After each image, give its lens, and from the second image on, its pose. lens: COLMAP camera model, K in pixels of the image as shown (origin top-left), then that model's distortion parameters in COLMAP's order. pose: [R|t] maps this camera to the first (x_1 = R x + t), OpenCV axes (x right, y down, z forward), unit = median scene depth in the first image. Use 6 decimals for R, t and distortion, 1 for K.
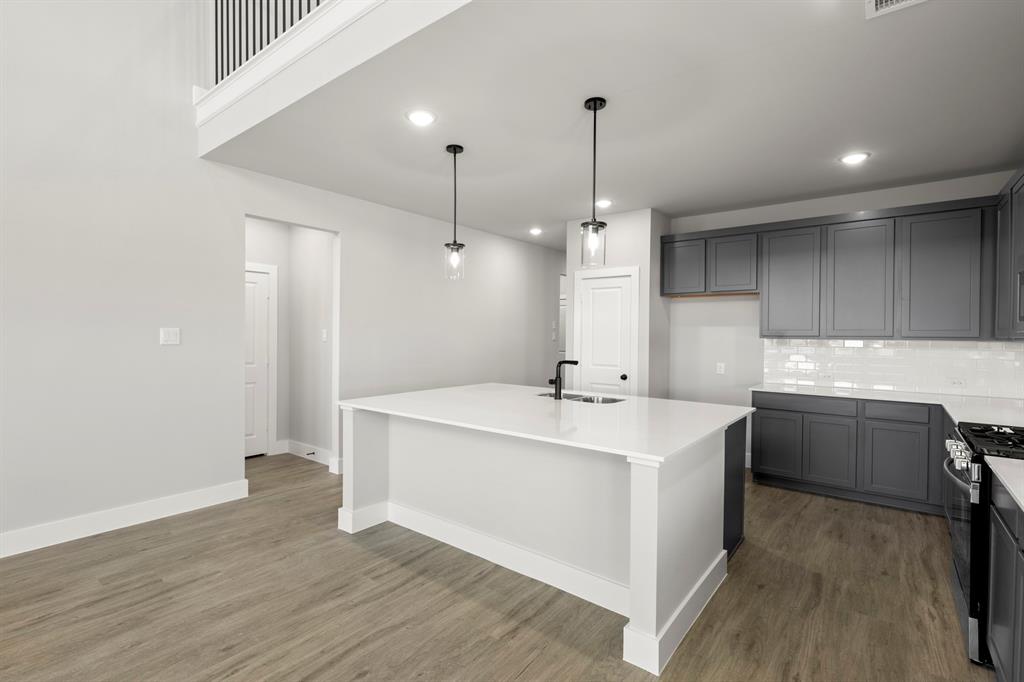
lens RADIAL K [[474.2, 0, 521.2], [0, 474.2, 341.4], [0, 0, 1]] dist [-0.012524, -0.001268]
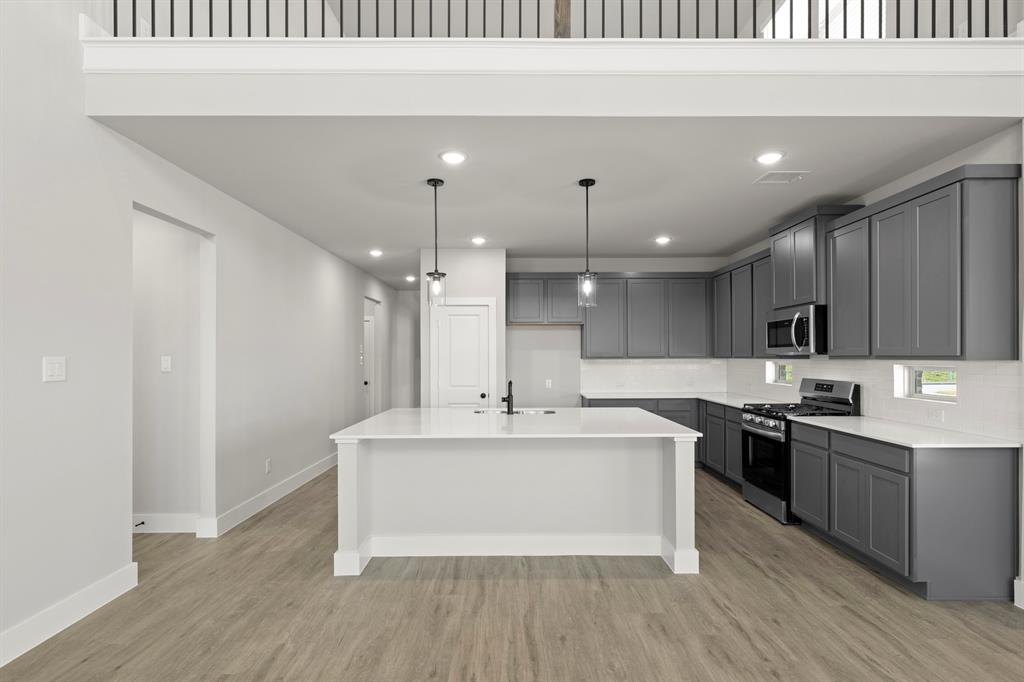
lens RADIAL K [[510.4, 0, 514.9], [0, 510.4, 349.8], [0, 0, 1]] dist [-0.006236, 0.001287]
pose [[0.789674, -0.003955, 0.613514, -0.745322], [0.022376, 0.999500, -0.022357, -0.007302], [-0.613119, 0.031383, 0.789367, 0.006846]]
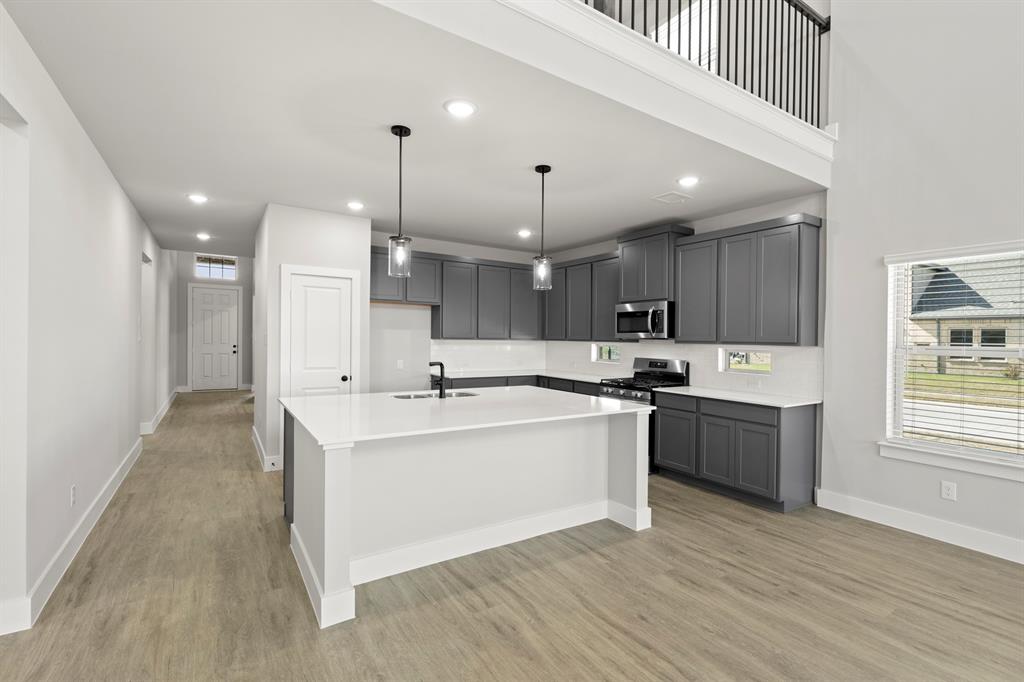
lens RADIAL K [[465.0, 0, 508.7], [0, 465.0, 336.5], [0, 0, 1]] dist [-0.002555, 0.000801]
pose [[0.336136, -0.001181, 0.941813, -0.963848], [0.004974, 0.999987, -0.000521, -0.018990], [-0.941800, 0.004859, 0.336138, 0.550686]]
